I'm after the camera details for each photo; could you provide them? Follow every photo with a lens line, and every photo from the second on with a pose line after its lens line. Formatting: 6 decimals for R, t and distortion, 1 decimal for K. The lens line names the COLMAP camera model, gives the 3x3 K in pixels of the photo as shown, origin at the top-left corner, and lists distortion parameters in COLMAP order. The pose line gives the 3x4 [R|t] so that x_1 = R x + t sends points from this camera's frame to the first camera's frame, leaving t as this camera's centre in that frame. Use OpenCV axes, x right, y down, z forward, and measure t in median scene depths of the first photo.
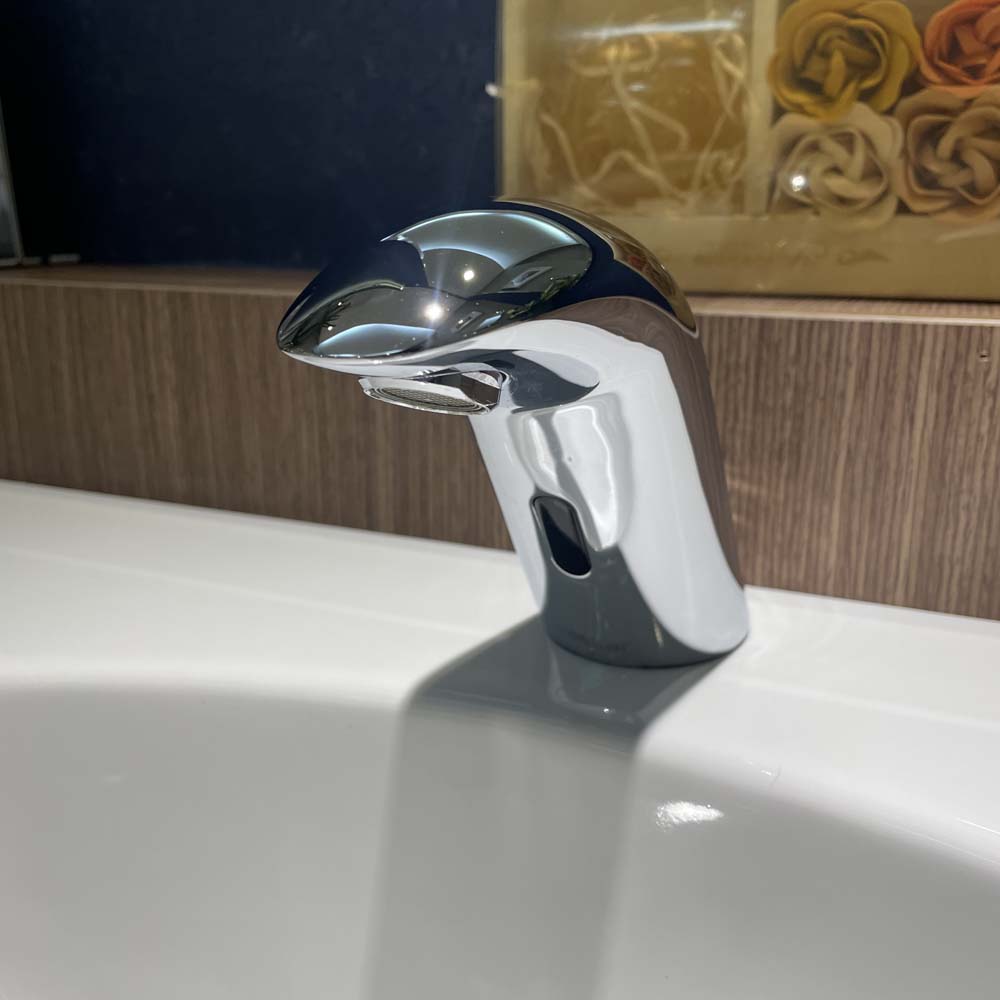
lens RADIAL K [[1031.2, 0, 500.0], [0, 1031.2, 500.0], [0, 0, 1]] dist [0.063244, -0.116543]
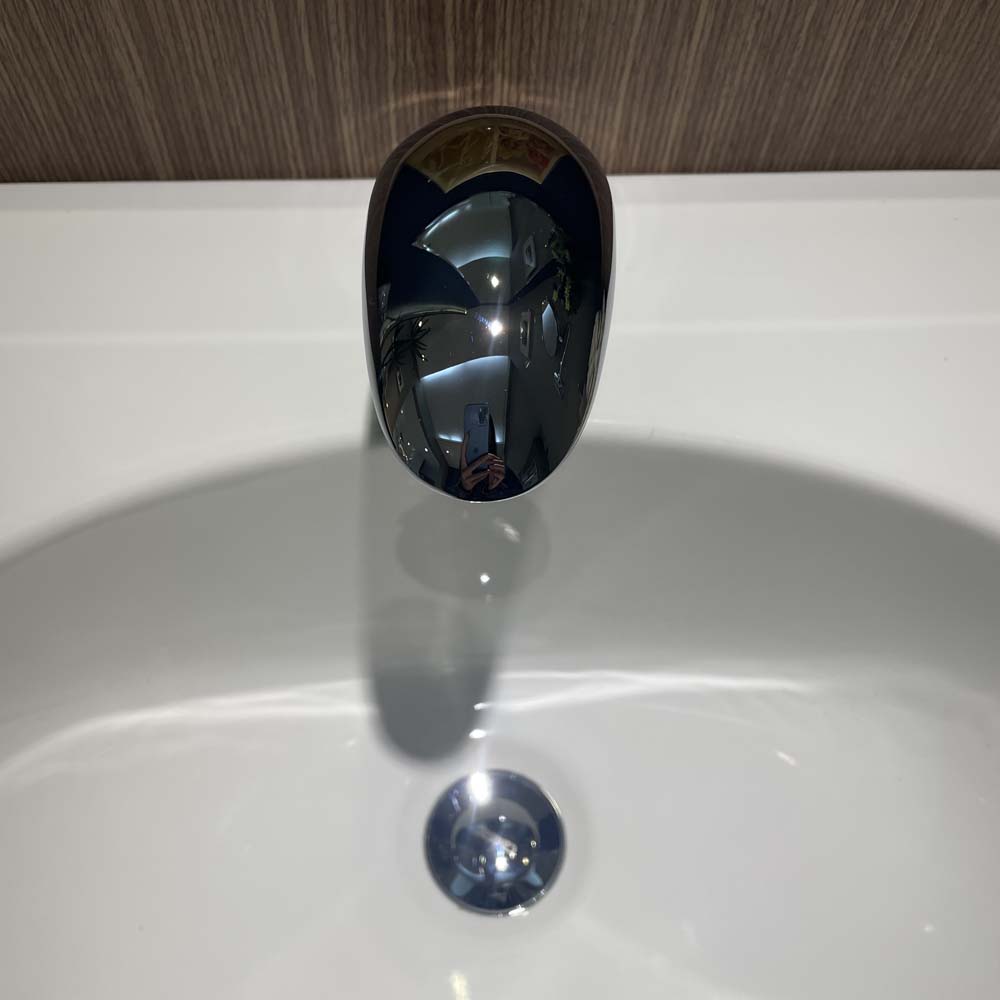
lens RADIAL K [[1023.4, 0, 476.9], [0, 1023.4, 500.3], [0, 0, 1]] dist [0.006382, -0.007279]
pose [[0.891498, -0.391704, 0.227594, -0.229250], [0.101456, 0.662256, 0.742377, -0.545582], [-0.441517, -0.638737, 0.630141, 0.099991]]
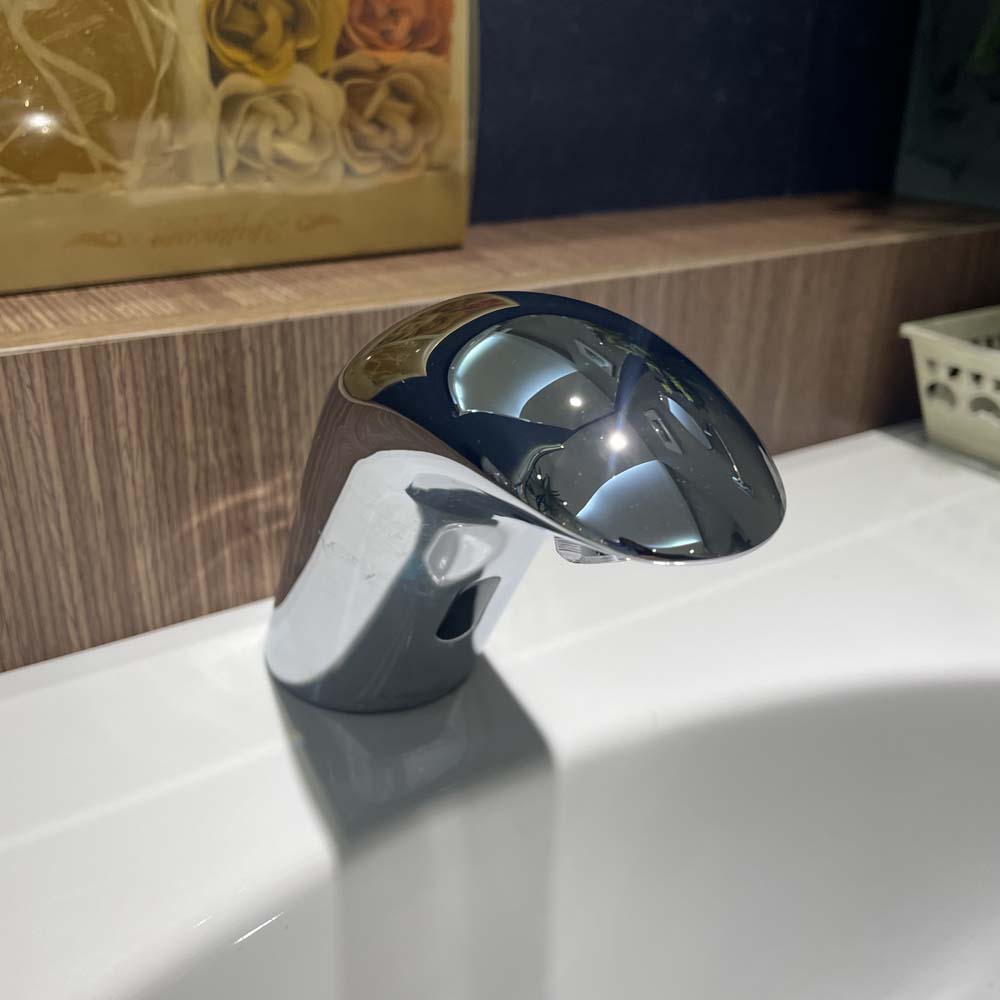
lens RADIAL K [[1031.2, 0, 500.0], [0, 1031.2, 500.0], [0, 0, 1]] dist [0.063244, -0.116543]
pose [[0.523530, -0.338547, 0.781858, -0.482120], [0.207377, 0.940702, 0.268467, -0.237708], [-0.826384, 0.021589, 0.562693, 0.333815]]
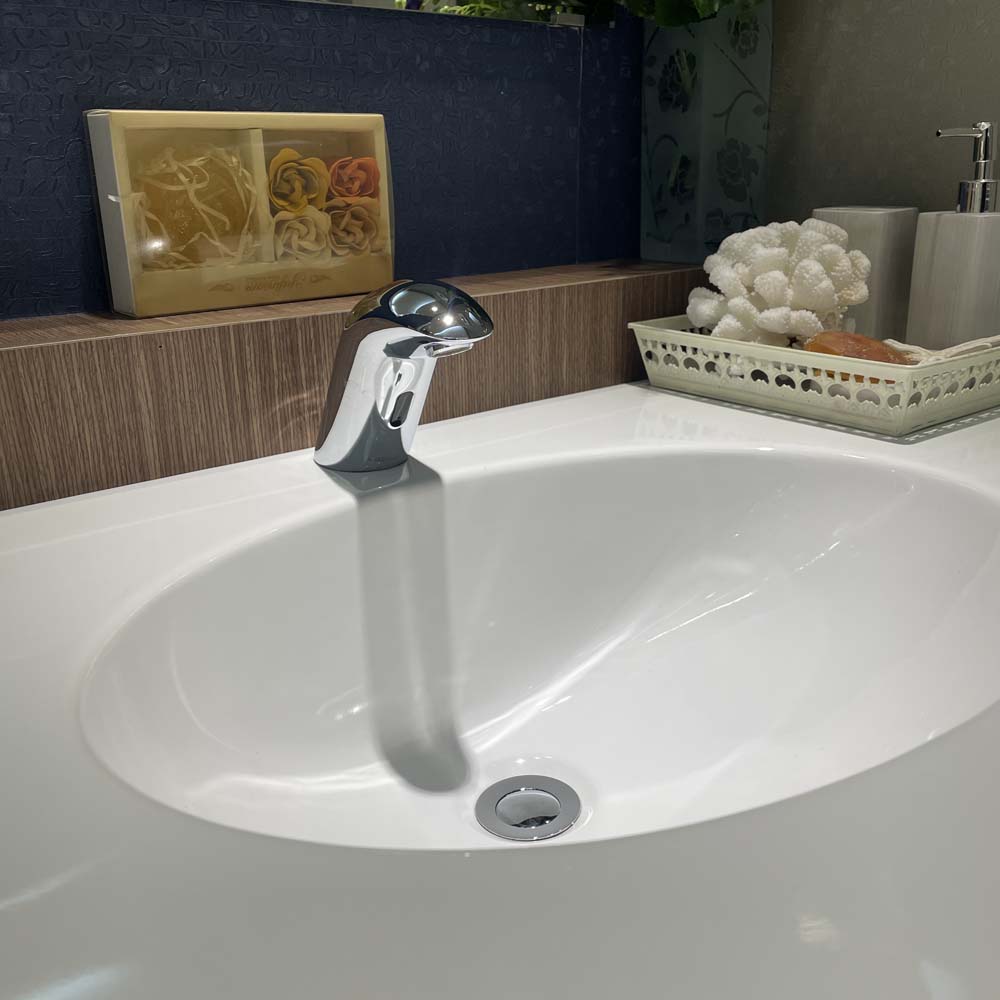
lens RADIAL K [[1031.2, 0, 500.0], [0, 1031.2, 500.0], [0, 0, 1]] dist [0.063244, -0.116543]
pose [[0.457523, -0.288496, 0.841096, -1.494019], [0.260776, 0.947846, 0.183260, -0.112455], [-0.850099, 0.135492, 0.508894, -0.318863]]
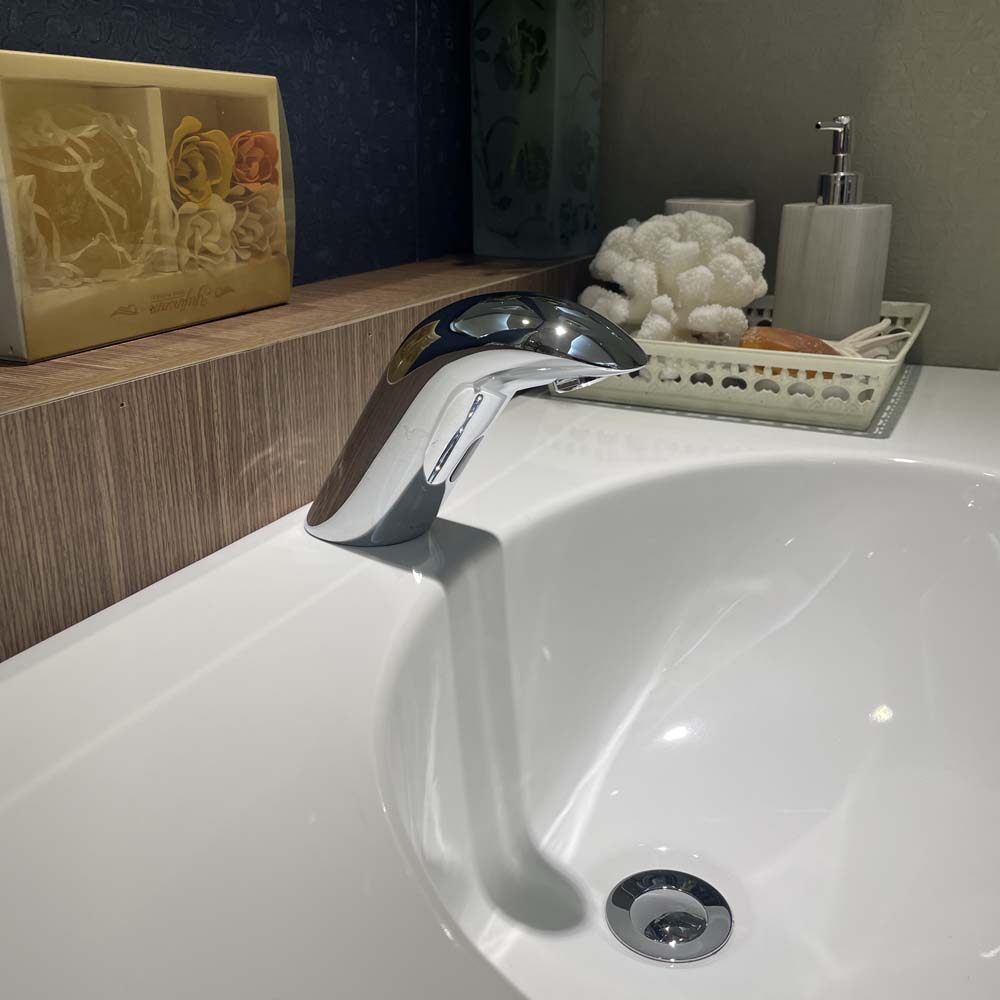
lens RADIAL K [[1031.2, 0, 500.0], [0, 1031.2, 500.0], [0, 0, 1]] dist [0.063244, -0.116543]
pose [[0.006759, -0.328857, 0.944356, -1.348115], [0.264345, 0.911370, 0.315478, -0.366757], [-0.964404, 0.247503, 0.093092, 0.598112]]
